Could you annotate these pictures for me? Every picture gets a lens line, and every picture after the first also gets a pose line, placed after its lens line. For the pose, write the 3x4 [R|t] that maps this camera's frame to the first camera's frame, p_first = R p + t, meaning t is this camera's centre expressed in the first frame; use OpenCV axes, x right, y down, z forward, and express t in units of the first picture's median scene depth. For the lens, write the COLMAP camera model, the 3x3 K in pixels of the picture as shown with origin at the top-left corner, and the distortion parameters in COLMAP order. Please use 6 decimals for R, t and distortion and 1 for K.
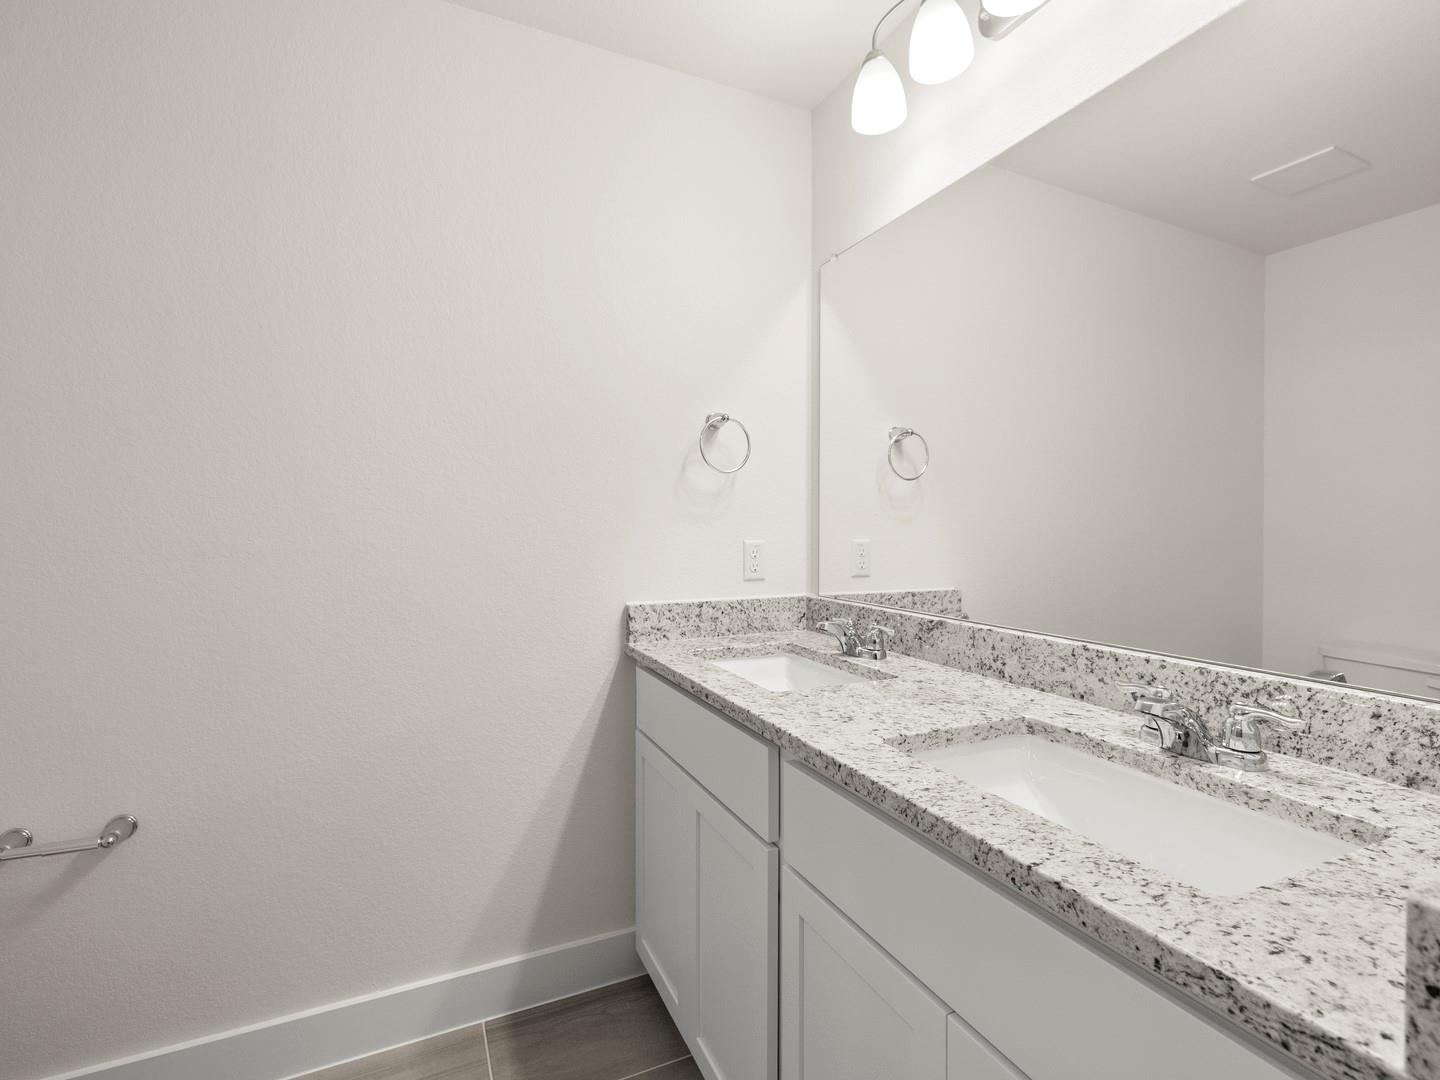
lens RADIAL K [[691.0, 0, 720.0], [0, 691.0, 540.0], [0, 0, 1]] dist [0.001878, 0.000000]
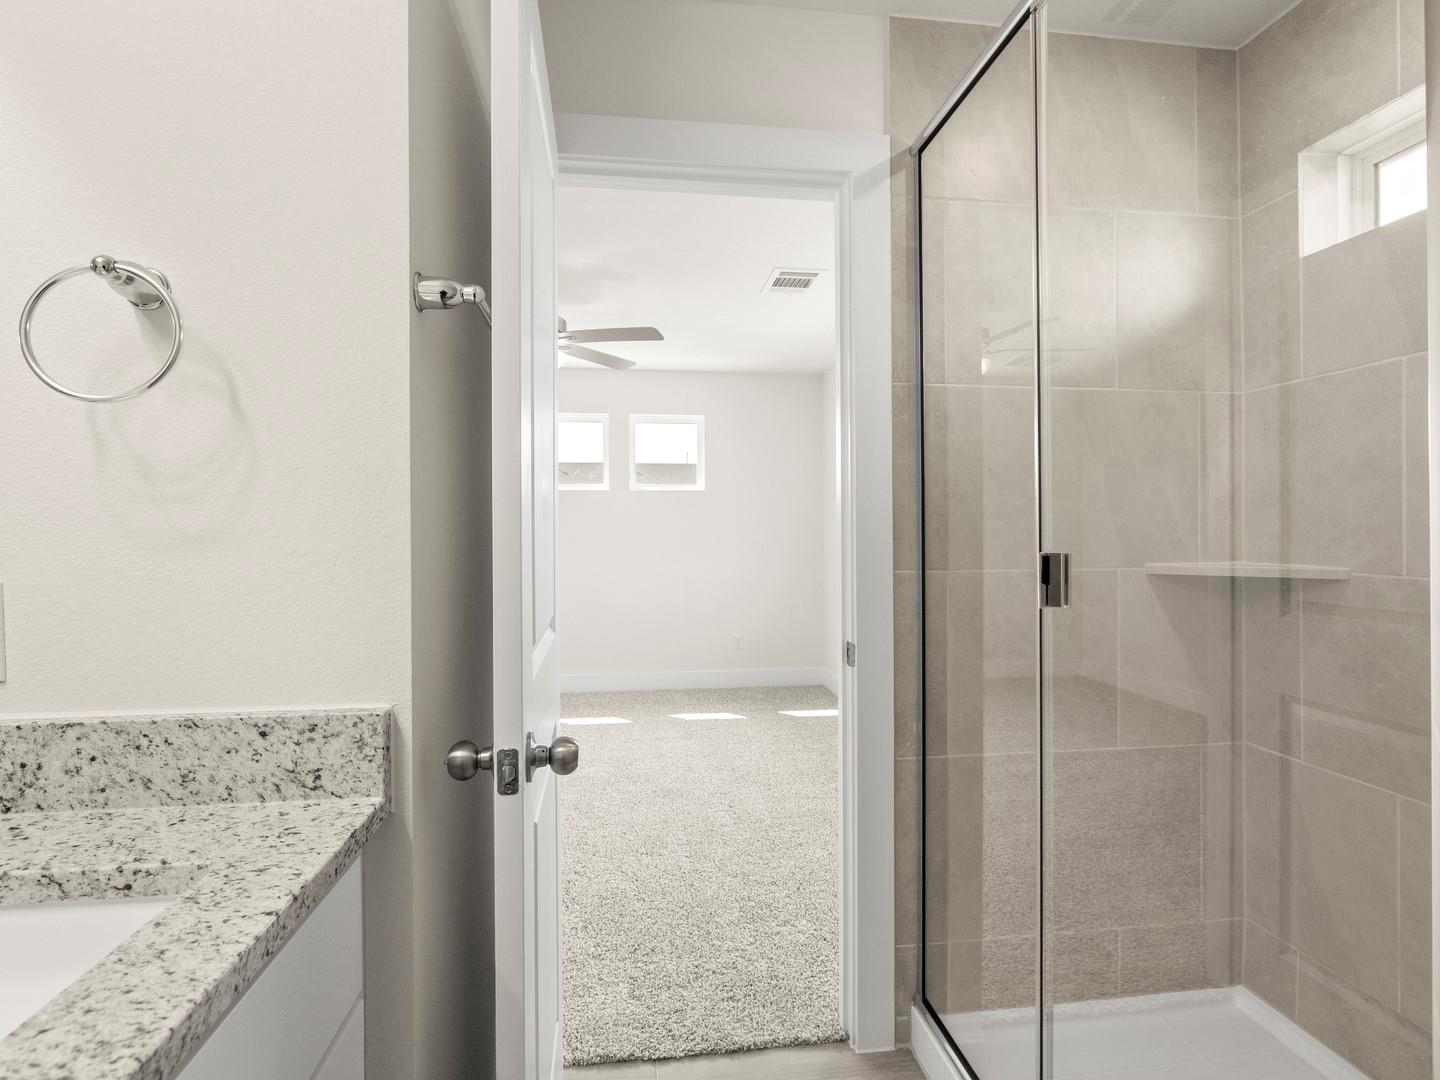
lens RADIAL K [[717.1, 0, 720.0], [0, 717.1, 540.0], [0, 0, 1]] dist [0.000739, 0.000062]
pose [[-0.956344, -0.001801, 0.292236, -0.368988], [0.007855, 0.999461, 0.031867, -0.039645], [-0.292136, 0.032771, -0.955815, 1.685443]]
